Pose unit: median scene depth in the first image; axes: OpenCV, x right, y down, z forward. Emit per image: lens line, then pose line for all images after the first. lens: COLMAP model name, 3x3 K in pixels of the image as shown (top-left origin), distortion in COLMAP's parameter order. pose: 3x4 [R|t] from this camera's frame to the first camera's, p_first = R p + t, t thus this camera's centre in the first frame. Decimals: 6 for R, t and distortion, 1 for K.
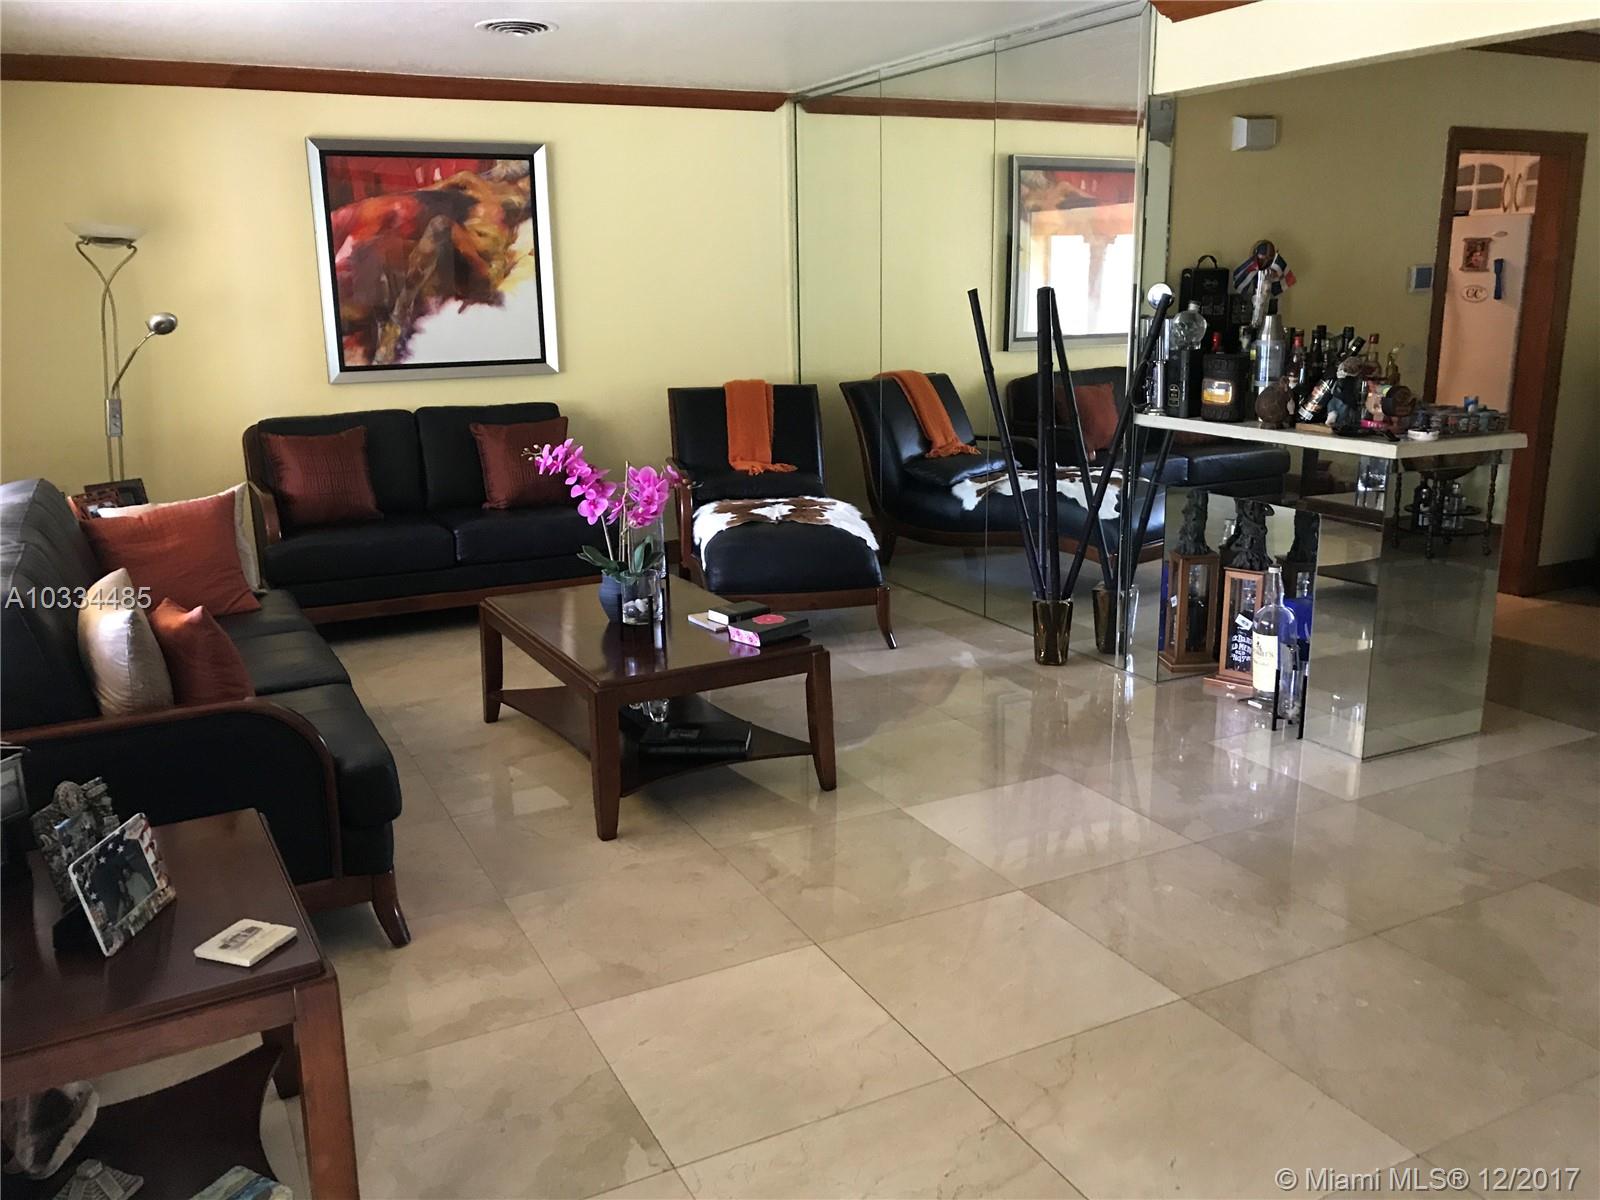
lens RADIAL K [[1334.3, 0, 800.0], [0, 1334.3, 600.0], [0, 0, 1]] dist [0.016428, -0.006453]
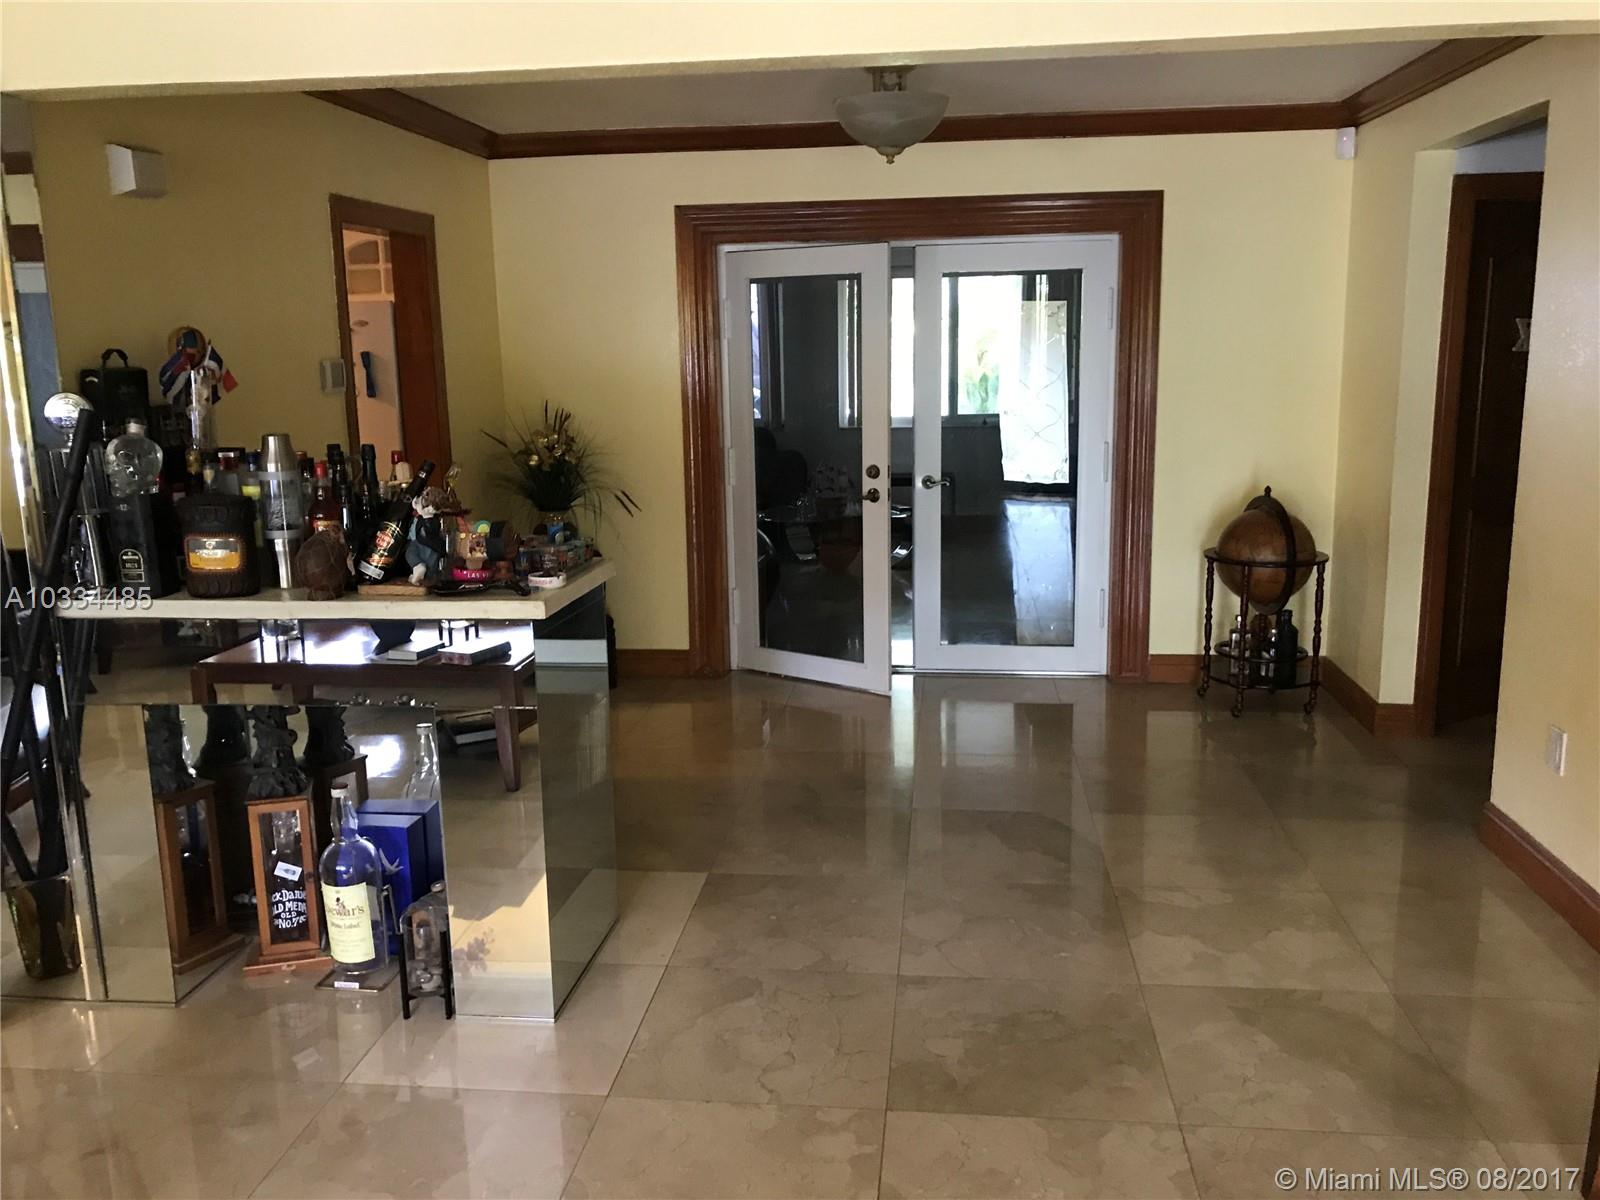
lens RADIAL K [[1347.2, 0, 800.0], [0, 1347.2, 600.0], [0, 0, 1]] dist [0.004380, -0.001320]
pose [[0.565380, -0.159299, 0.809302, -0.059719], [0.213034, 0.976085, 0.043301, -0.094007], [-0.796845, 0.147928, 0.585794, 0.360564]]
